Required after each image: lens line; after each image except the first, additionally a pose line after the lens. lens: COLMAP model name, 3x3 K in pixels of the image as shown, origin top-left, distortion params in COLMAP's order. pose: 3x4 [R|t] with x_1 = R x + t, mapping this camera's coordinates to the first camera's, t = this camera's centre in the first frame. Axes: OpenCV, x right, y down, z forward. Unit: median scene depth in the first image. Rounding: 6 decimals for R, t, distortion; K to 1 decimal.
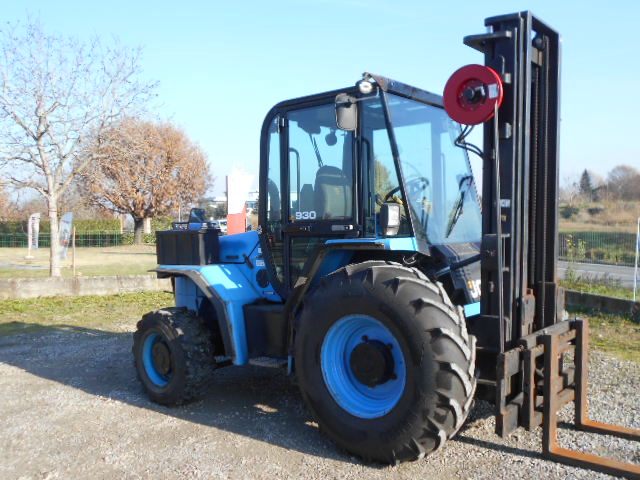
lens RADIAL K [[620.5, 0, 323.6], [0, 620.5, 240.1], [0, 0, 1]] dist [-0.012602, -0.004643]
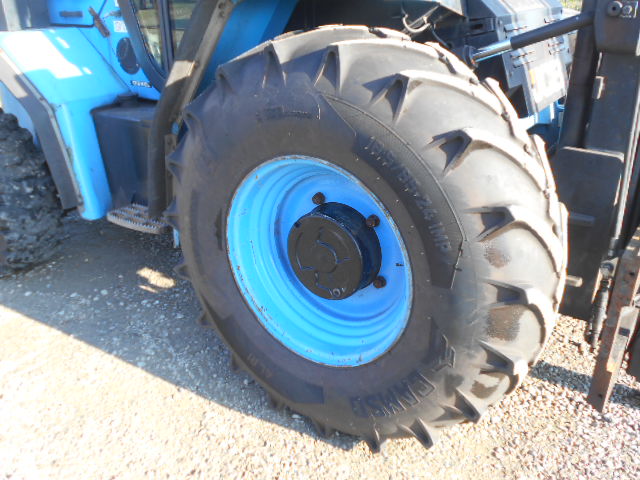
lens RADIAL K [[620.5, 0, 323.6], [0, 620.5, 240.1], [0, 0, 1]] dist [-0.012602, -0.004643]
pose [[0.996692, -0.025538, 0.077153, 0.032625], [-0.004929, 0.928602, 0.371046, 0.012379], [-0.081121, -0.370198, 0.925404, 0.549425]]
